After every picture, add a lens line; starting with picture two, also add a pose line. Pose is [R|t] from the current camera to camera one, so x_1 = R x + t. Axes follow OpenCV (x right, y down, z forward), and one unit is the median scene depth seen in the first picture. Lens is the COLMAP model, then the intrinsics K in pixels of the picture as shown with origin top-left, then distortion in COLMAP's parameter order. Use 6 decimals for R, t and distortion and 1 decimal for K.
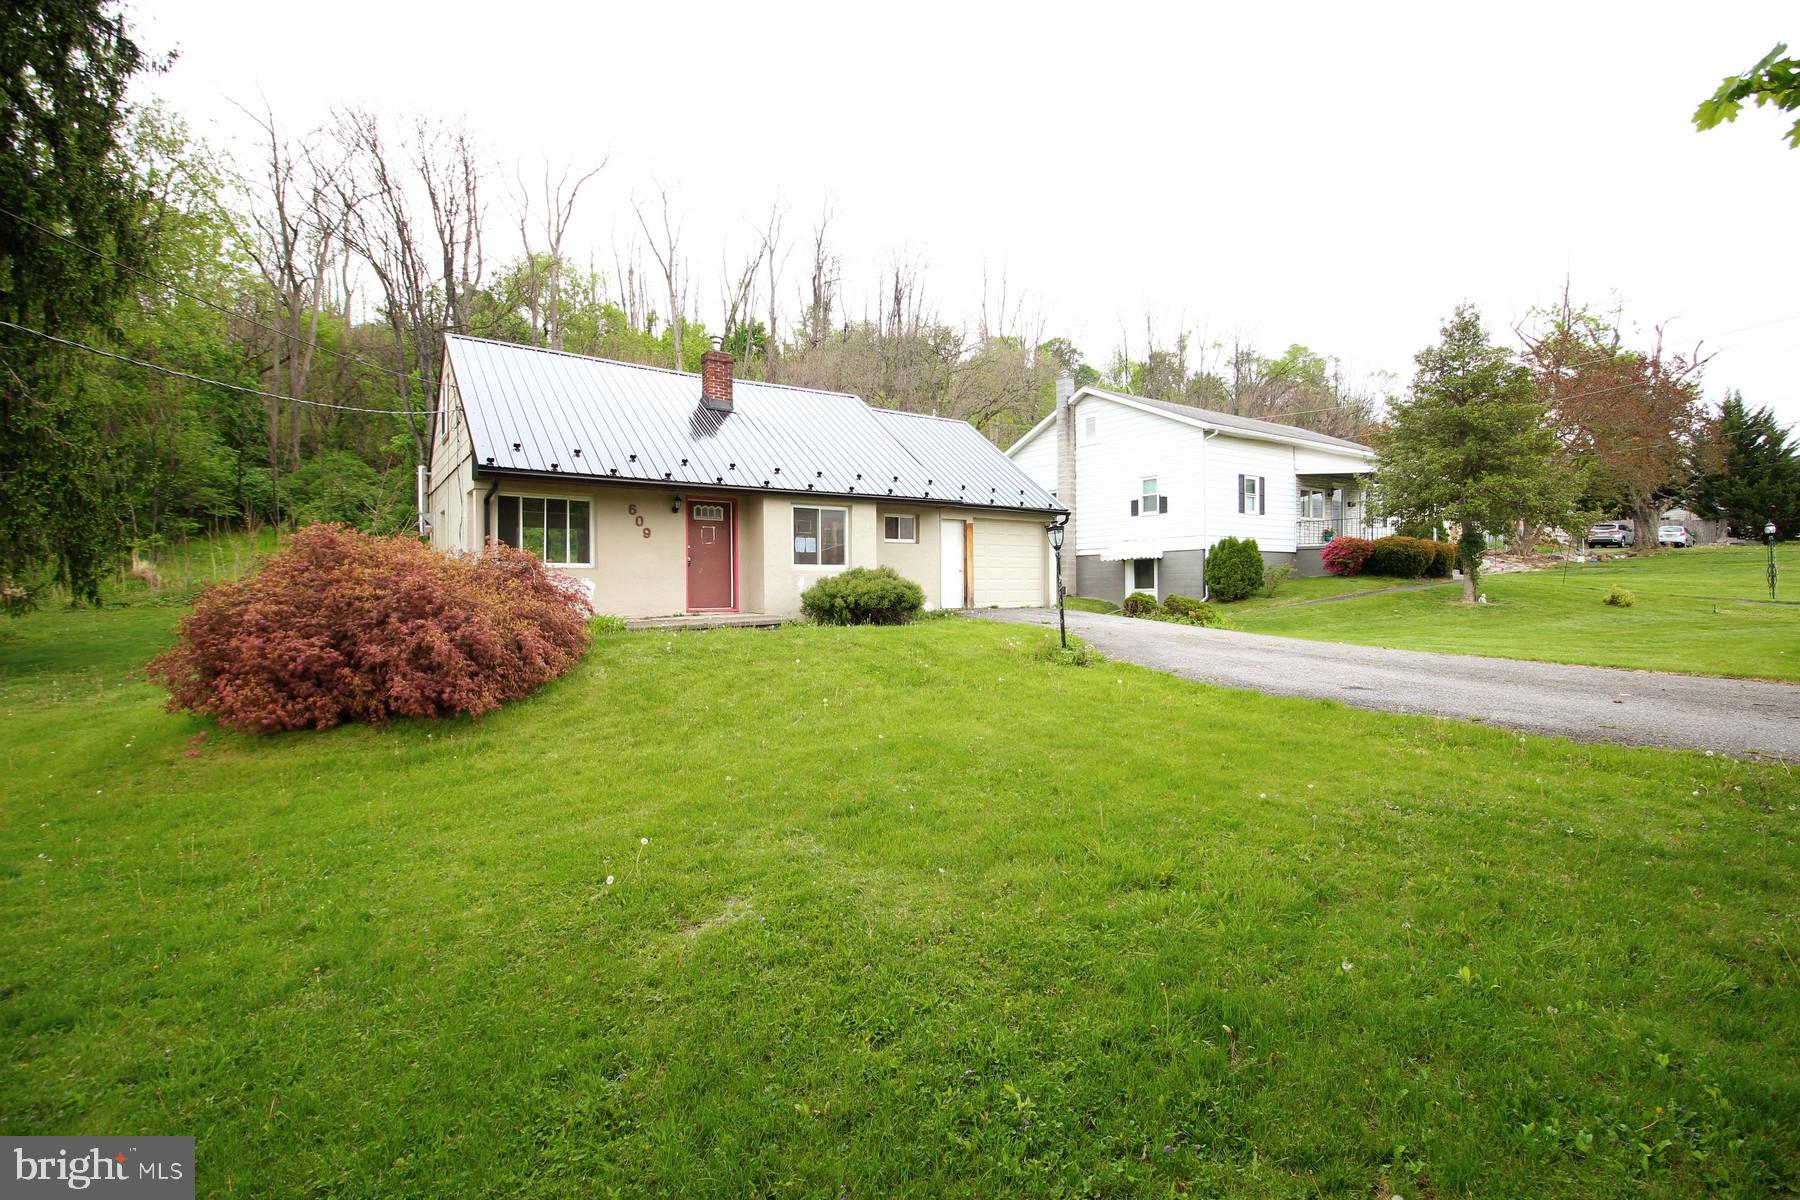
lens RADIAL K [[827.0, 0, 900.0], [0, 827.0, 600.0], [0, 0, 1]] dist [-0.017474, -0.000827]
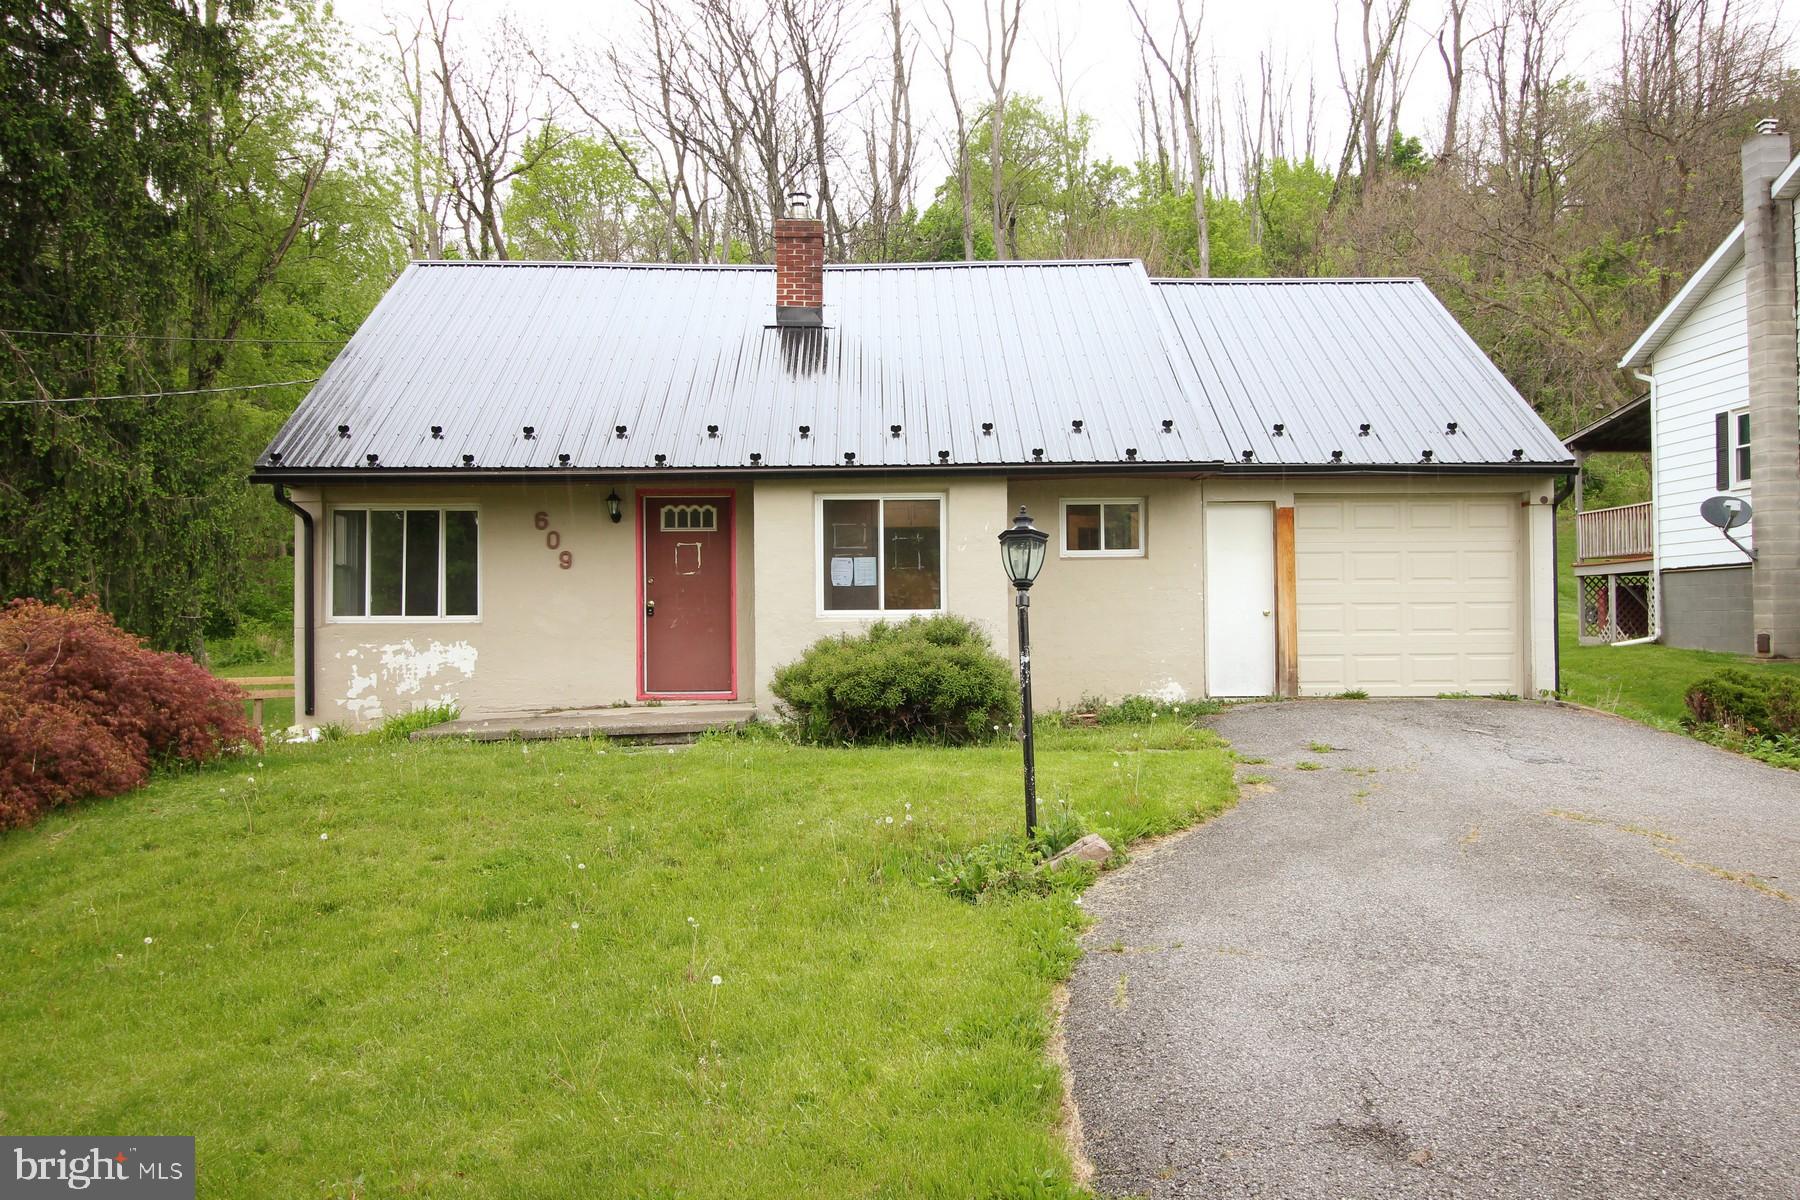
lens RADIAL K [[1368.4, 0, 900.0], [0, 1368.4, 600.0], [0, 0, 1]] dist [0.006544, 0.001776]
pose [[0.833472, -0.010582, -0.552460, 0.377193], [-0.001397, 0.999773, -0.021259, -0.031123], [0.552560, 0.018491, 0.833268, 0.311759]]
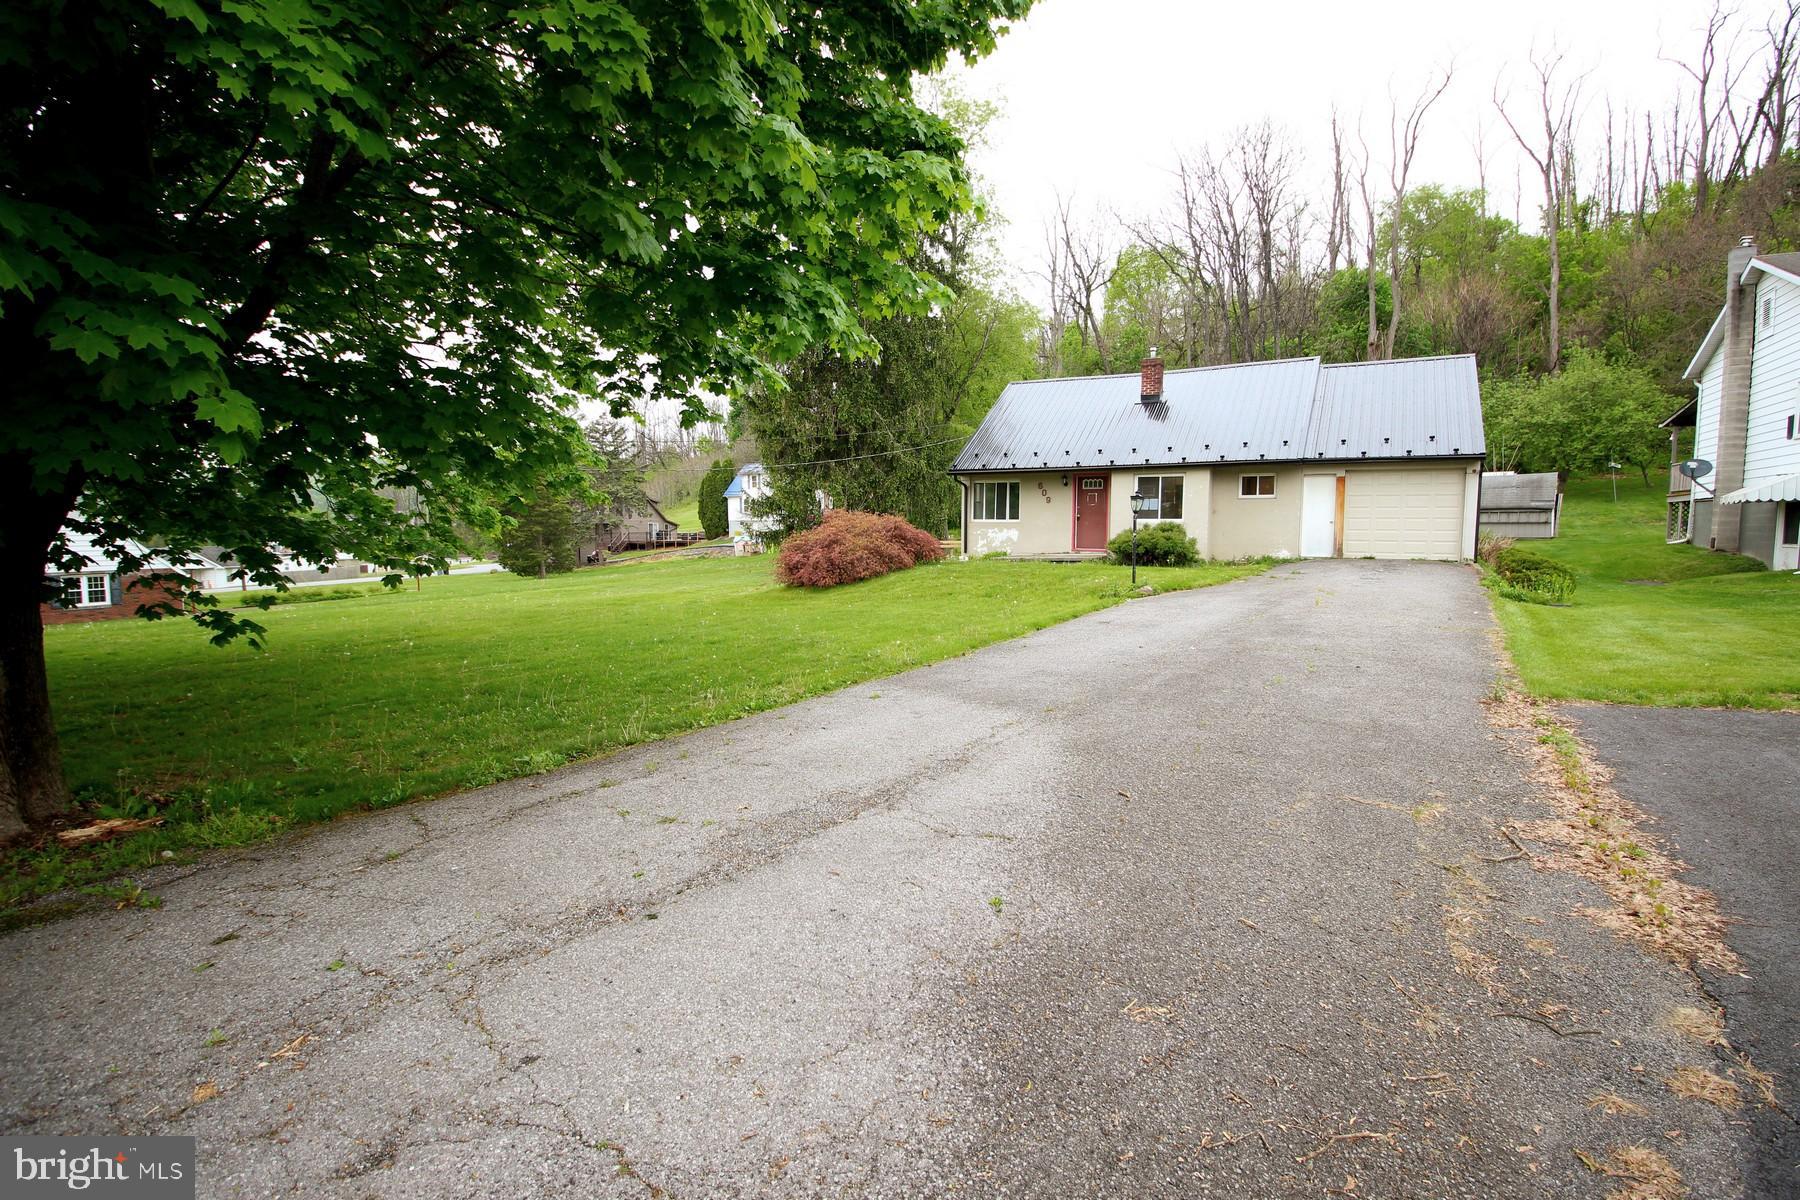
lens RADIAL K [[827.0, 0, 900.0], [0, 827.0, 600.0], [0, 0, 1]] dist [-0.017474, -0.000827]
pose [[0.424057, 0.088742, -0.901277, 0.941637], [-0.014614, 0.995728, 0.091166, -0.027937], [0.905517, -0.025488, 0.423543, 0.057557]]
